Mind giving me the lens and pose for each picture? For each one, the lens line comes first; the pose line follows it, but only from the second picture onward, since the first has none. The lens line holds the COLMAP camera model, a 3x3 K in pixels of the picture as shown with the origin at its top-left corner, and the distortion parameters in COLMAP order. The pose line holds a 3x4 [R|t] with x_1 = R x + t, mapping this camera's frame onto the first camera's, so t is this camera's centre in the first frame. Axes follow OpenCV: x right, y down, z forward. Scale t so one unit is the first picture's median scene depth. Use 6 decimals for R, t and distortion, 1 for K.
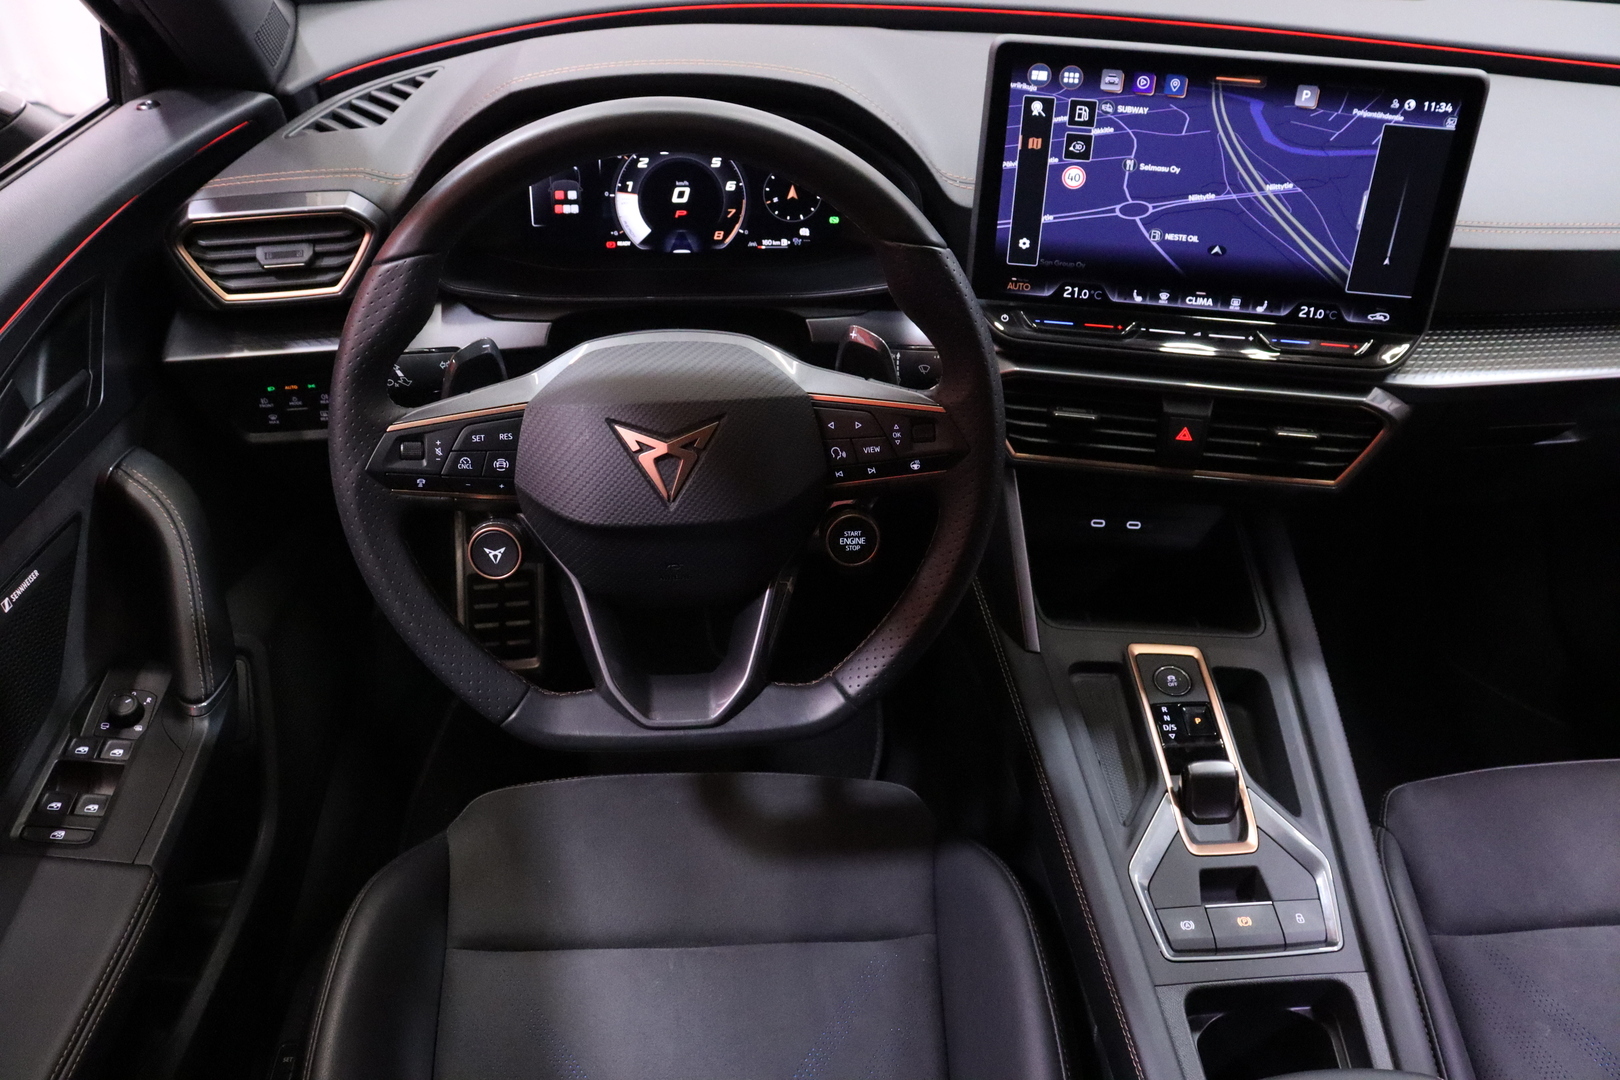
lens RADIAL K [[1369.3, 0, 801.5], [0, 1369.3, 546.0], [0, 0, 1]] dist [-0.120750, 0.024476]
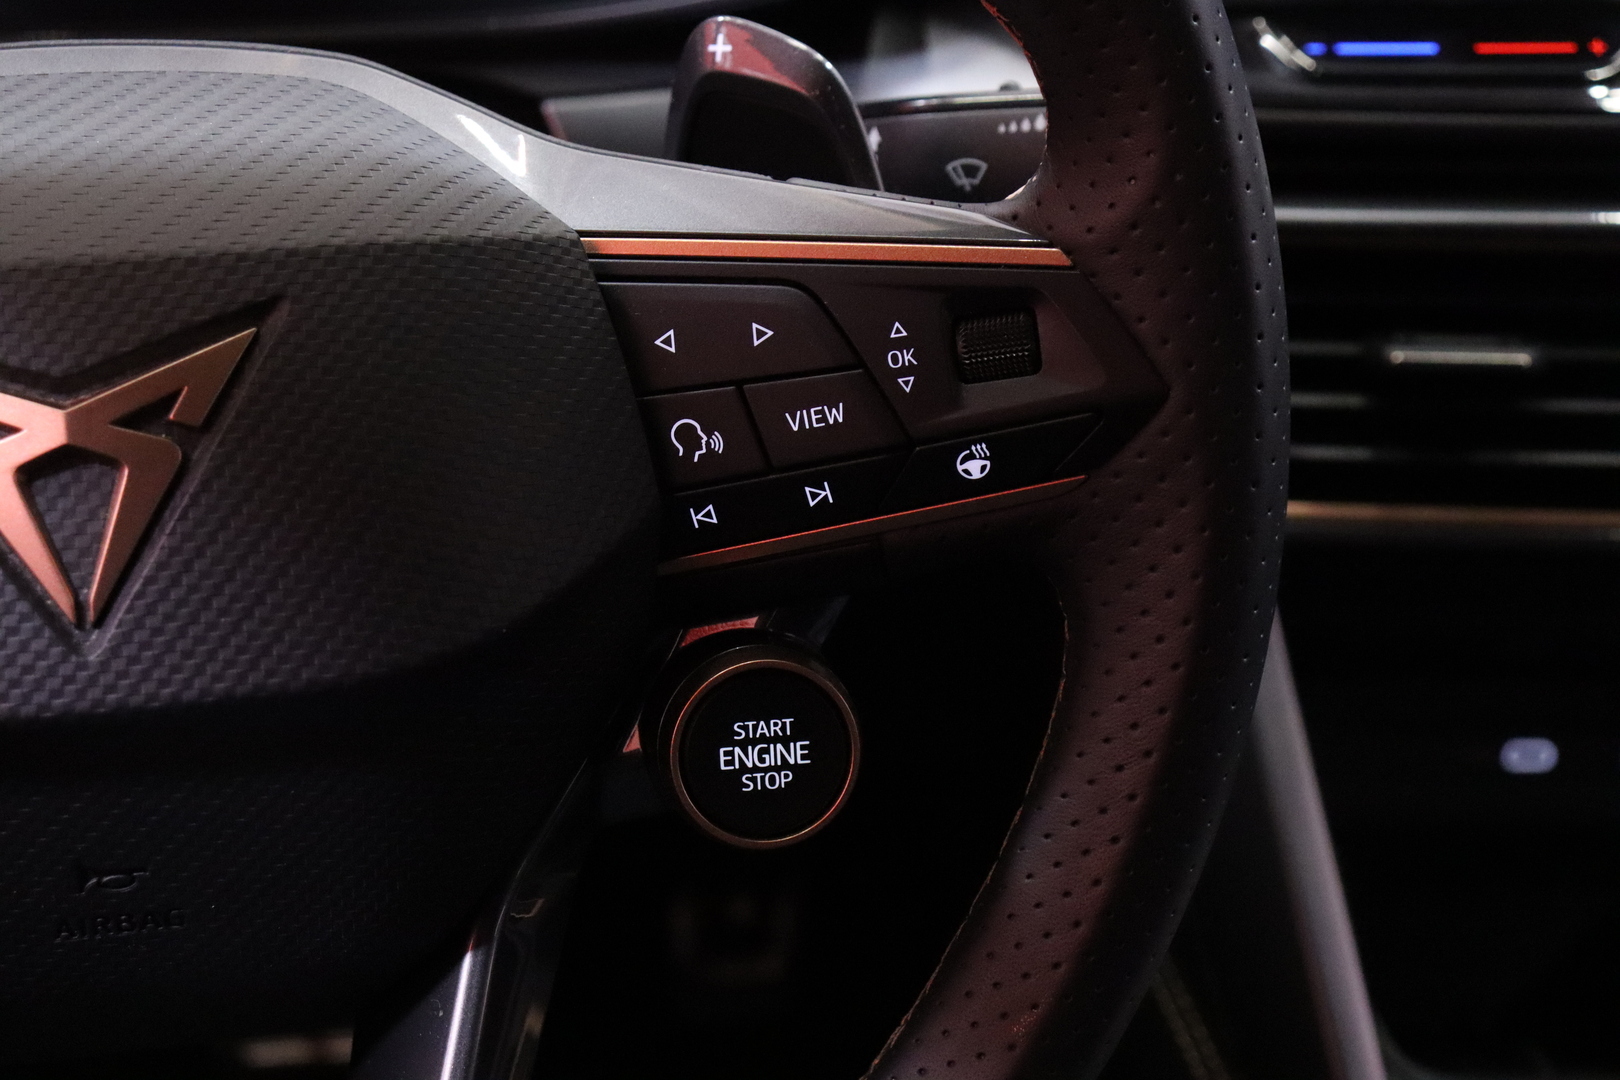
lens RADIAL K [[3537.2, 0, 776.6], [0, 3537.2, 575.4], [0, 0, 1]] dist [0.378859, 0.000000]
pose [[0.995615, -0.052418, 0.077486, -0.014743], [0.062841, 0.988314, -0.138875, 0.062243], [-0.069301, 0.143135, 0.987274, 0.287095]]
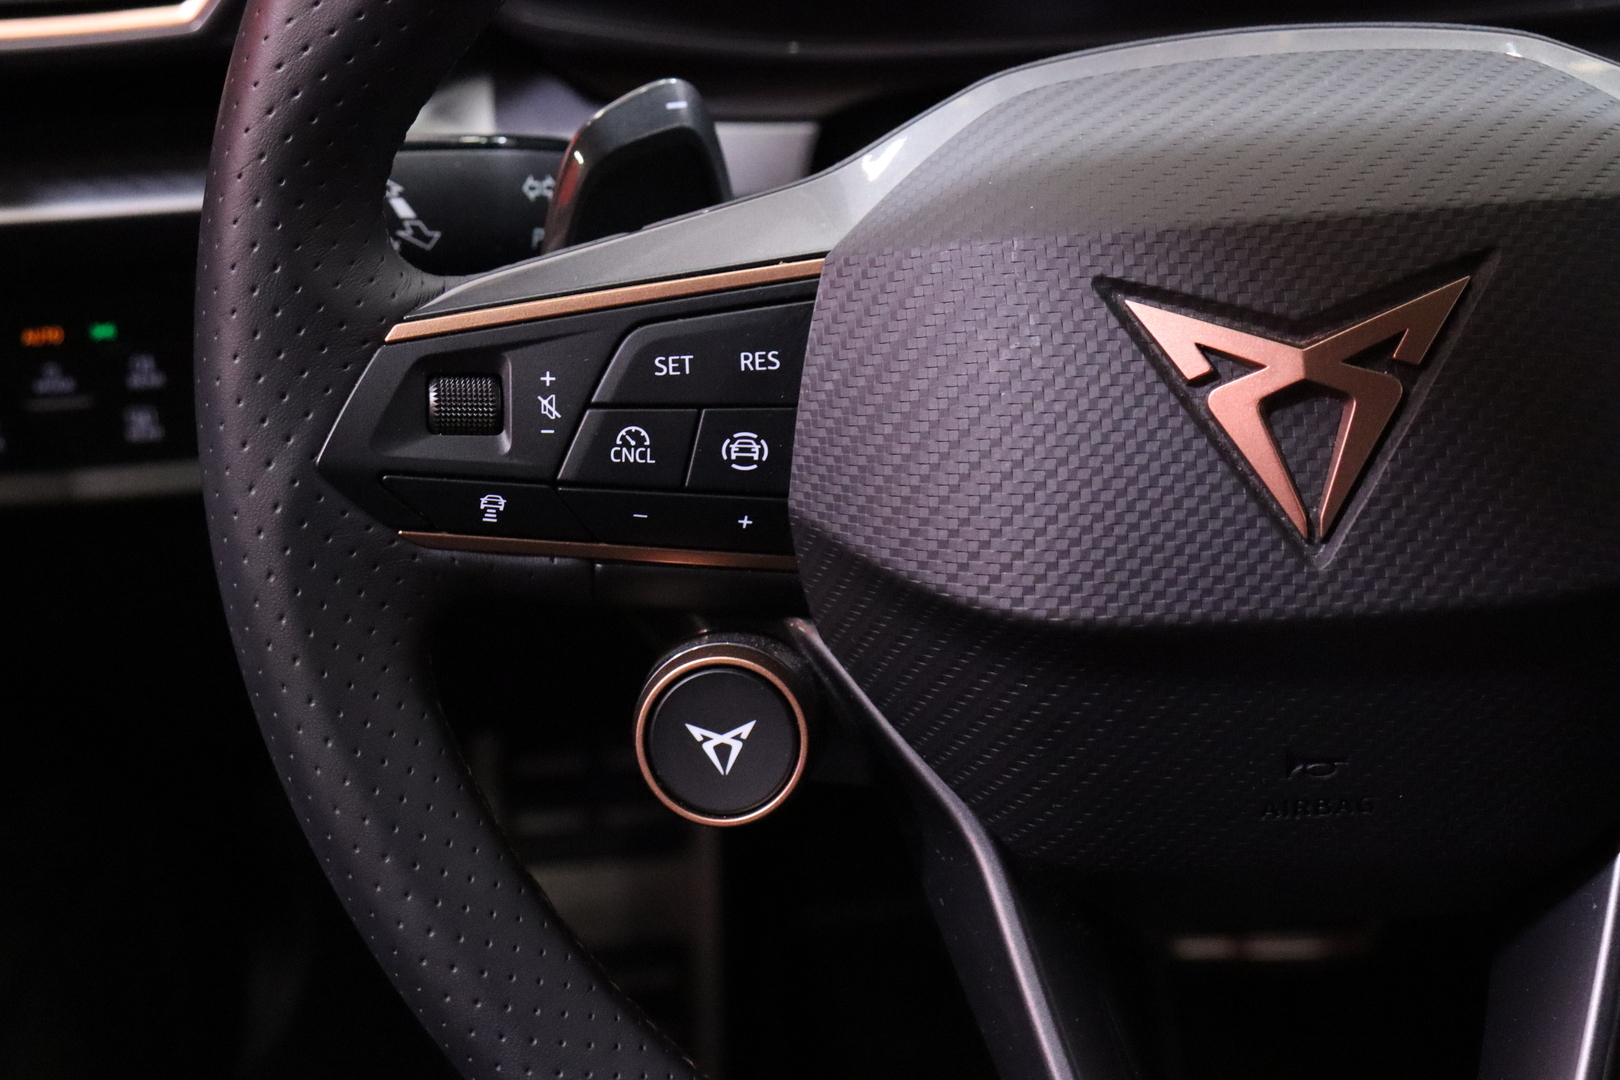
lens RADIAL K [[3190.3, 0, 815.0], [0, 3190.3, 543.5], [0, 0, 1]] dist [0.234739, 0.000000]
pose [[0.994244, -0.027285, -0.103603, -0.129406], [0.012204, 0.989574, -0.143504, 0.066765], [0.106439, 0.141414, 0.984212, 0.282981]]
